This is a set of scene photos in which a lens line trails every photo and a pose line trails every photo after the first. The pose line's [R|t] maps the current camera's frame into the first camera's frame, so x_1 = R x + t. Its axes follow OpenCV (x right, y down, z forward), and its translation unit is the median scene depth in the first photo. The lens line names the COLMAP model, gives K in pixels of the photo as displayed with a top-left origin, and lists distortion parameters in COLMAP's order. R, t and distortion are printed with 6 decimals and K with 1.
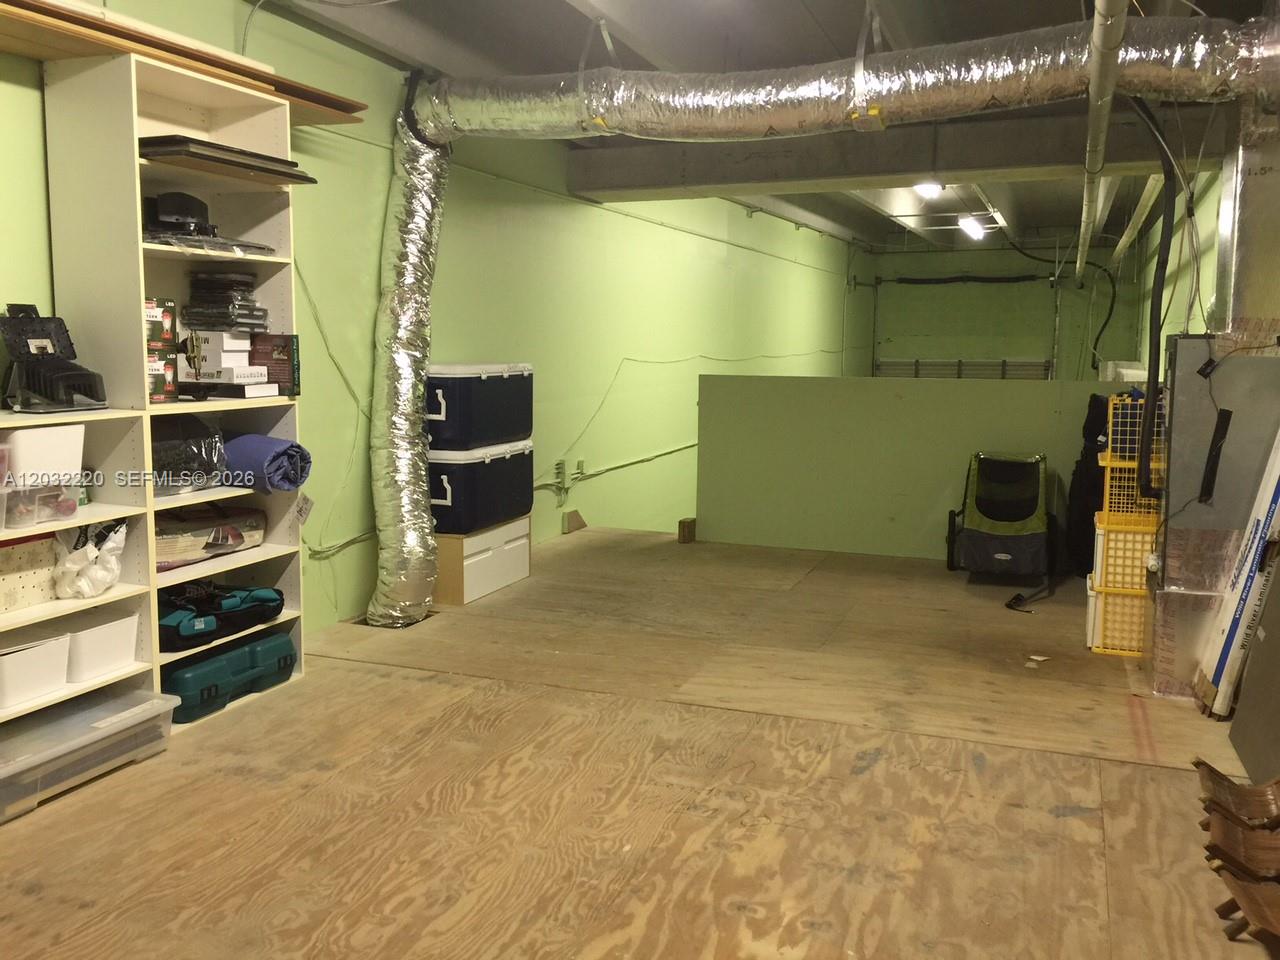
lens RADIAL K [[1097.7, 0, 634.3], [0, 1097.7, 479.4], [0, 0, 1]] dist [0.074779, -0.100199]
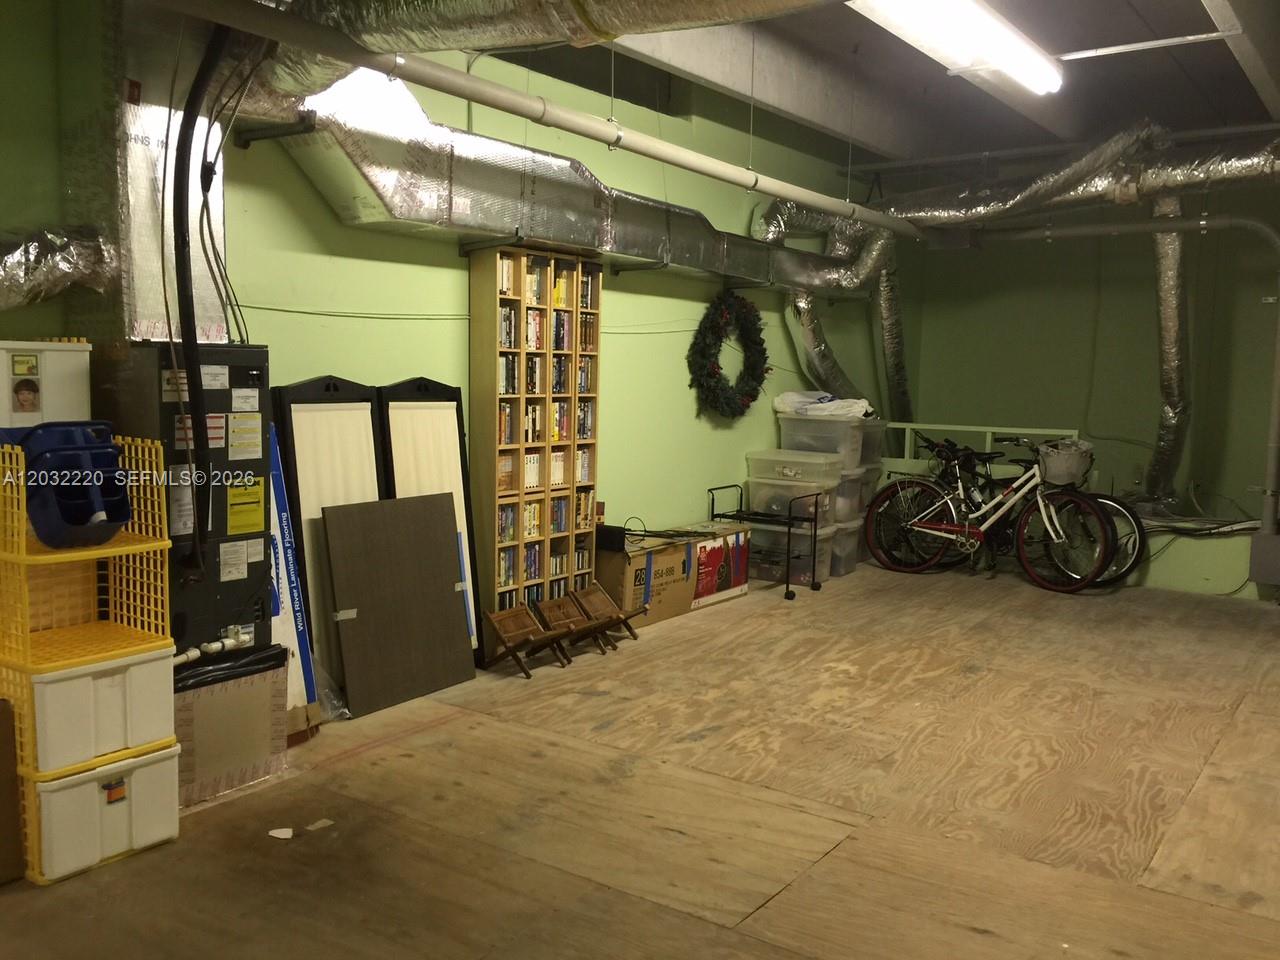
lens RADIAL K [[1097.7, 0, 643.0], [0, 1097.7, 479.8], [0, 0, 1]] dist [0.074779, -0.100199]
pose [[-0.972017, -0.043302, 0.230885, 0.017787], [0.009462, 0.974850, 0.222662, -0.239318], [-0.234720, 0.218615, -0.947161, 1.943240]]
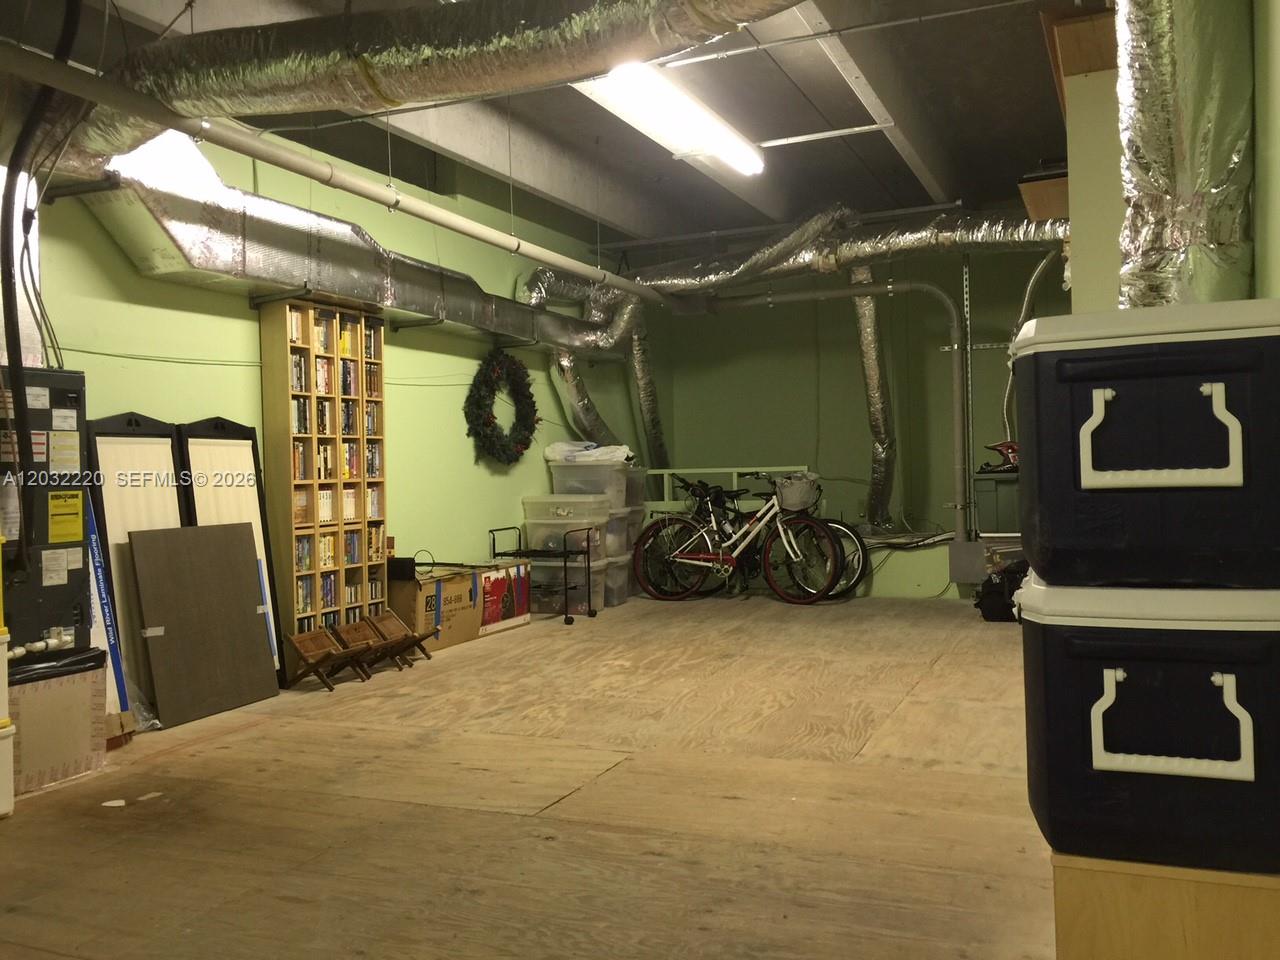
lens RADIAL K [[1097.7, 0, 636.3], [0, 1097.7, 472.6], [0, 0, 1]] dist [0.074779, -0.100199]
pose [[-0.999196, 0.021448, 0.033887, -0.000438], [0.025751, 0.990900, 0.132113, -0.175276], [-0.030745, 0.132879, -0.990655, 2.129003]]
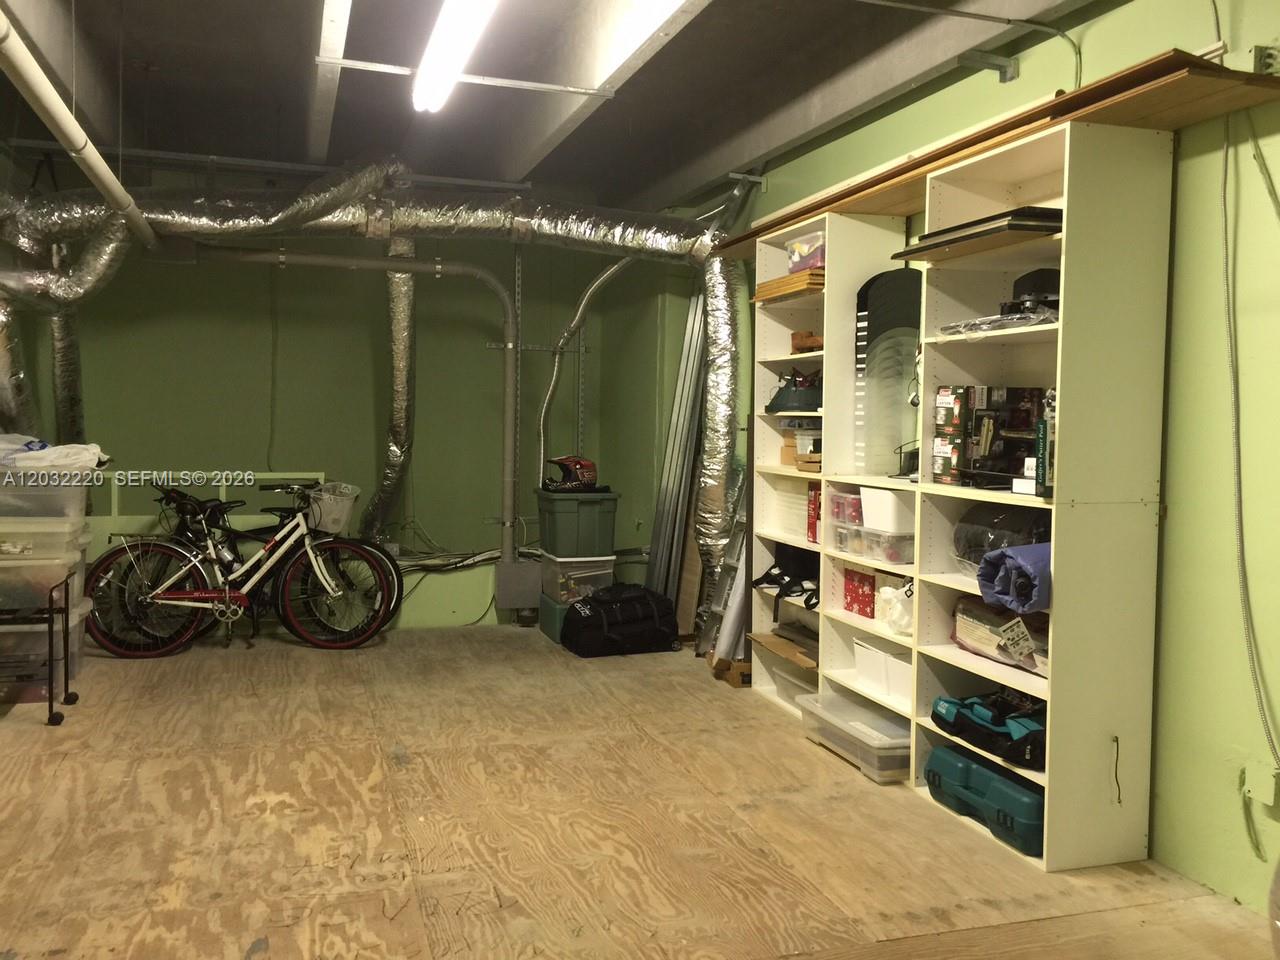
lens RADIAL K [[1097.7, 0, 645.7], [0, 1097.7, 477.3], [0, 0, 1]] dist [0.074779, -0.100199]
pose [[-0.776326, 0.013240, -0.630193, 0.456406], [-0.104075, 0.983365, 0.148868, -0.201202], [0.621681, 0.181157, -0.762034, 1.615756]]
